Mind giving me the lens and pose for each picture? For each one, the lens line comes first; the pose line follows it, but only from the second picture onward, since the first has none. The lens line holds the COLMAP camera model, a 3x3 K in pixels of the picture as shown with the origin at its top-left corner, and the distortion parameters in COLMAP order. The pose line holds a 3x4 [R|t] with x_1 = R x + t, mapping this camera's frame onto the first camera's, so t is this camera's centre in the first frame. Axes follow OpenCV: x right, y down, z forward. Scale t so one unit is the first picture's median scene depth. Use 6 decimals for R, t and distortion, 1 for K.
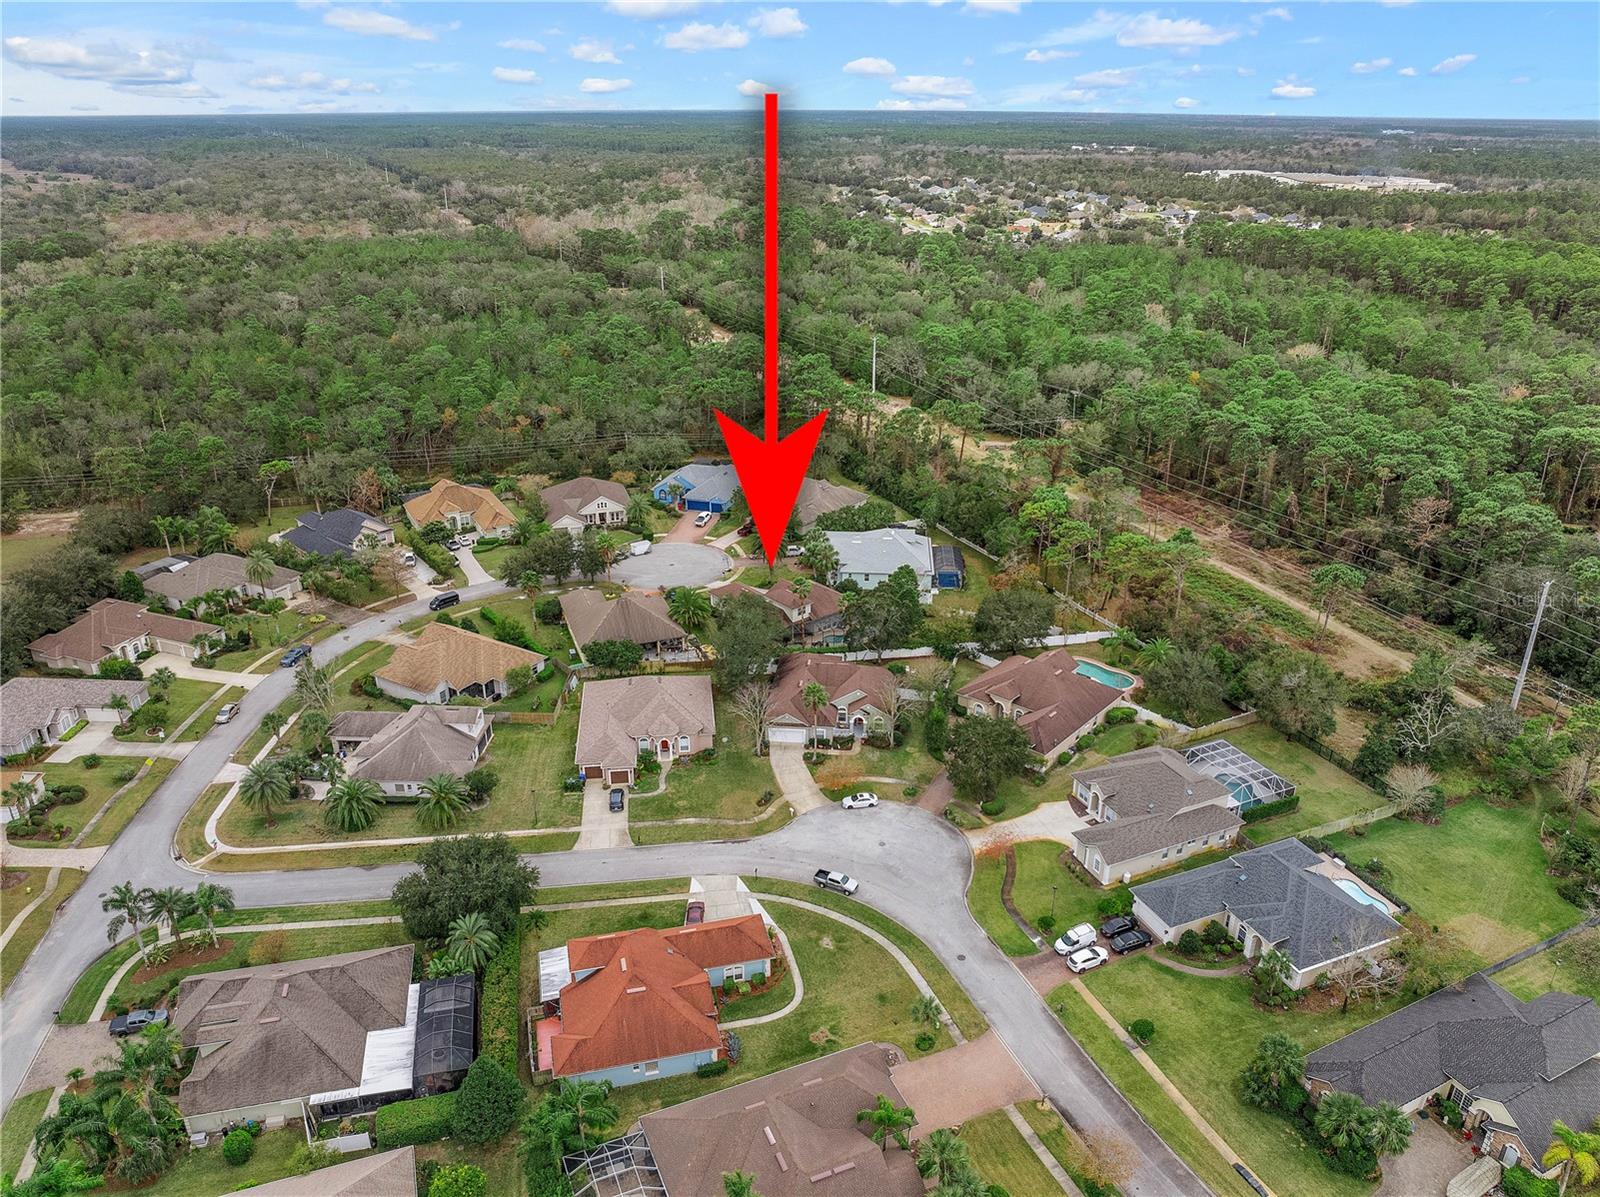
lens RADIAL K [[1122.4, 0, 801.2], [0, 1122.4, 601.4], [0, 0, 1]] dist [-0.034885, 0.002223]
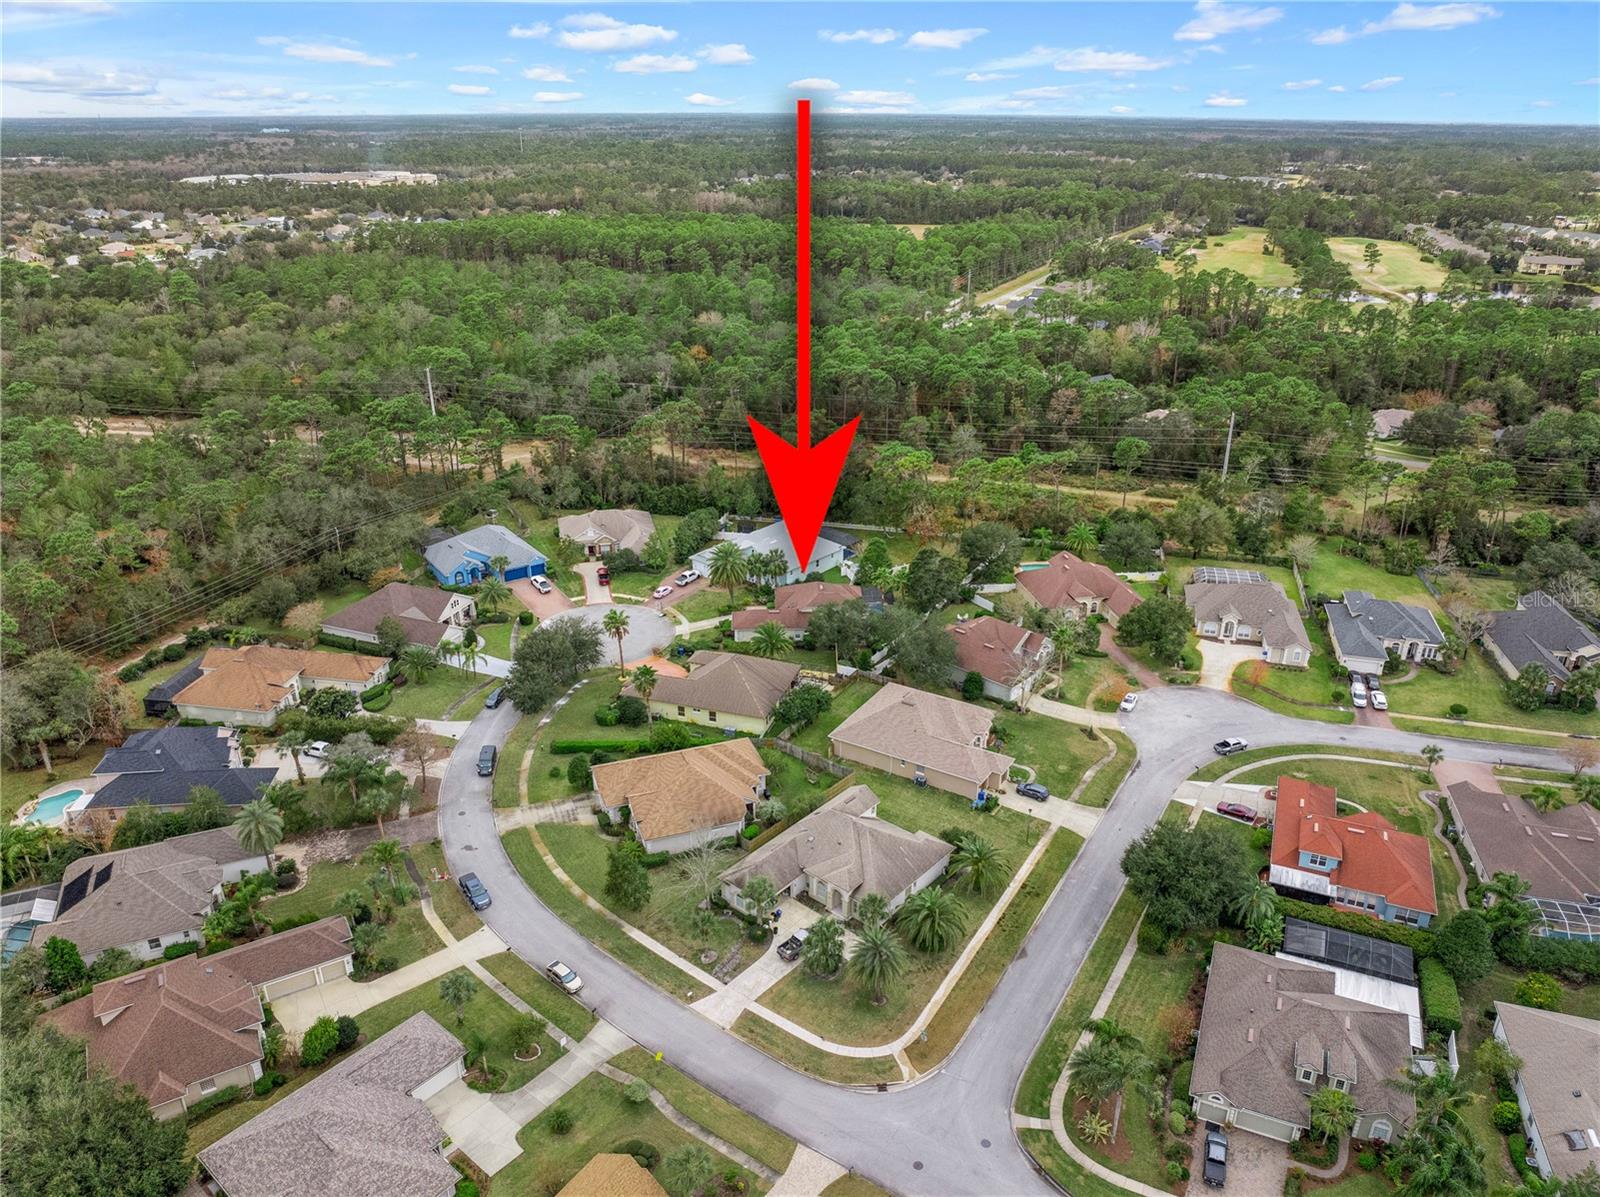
lens RADIAL K [[1122.4, 0, 800.6], [0, 1122.4, 593.6], [0, 0, 1]] dist [-0.034885, 0.002223]
pose [[0.613009, -0.309322, 0.727007, -0.948897], [0.316874, 0.939180, 0.132409, -0.187692], [-0.723748, 0.149202, 0.673742, 0.428177]]
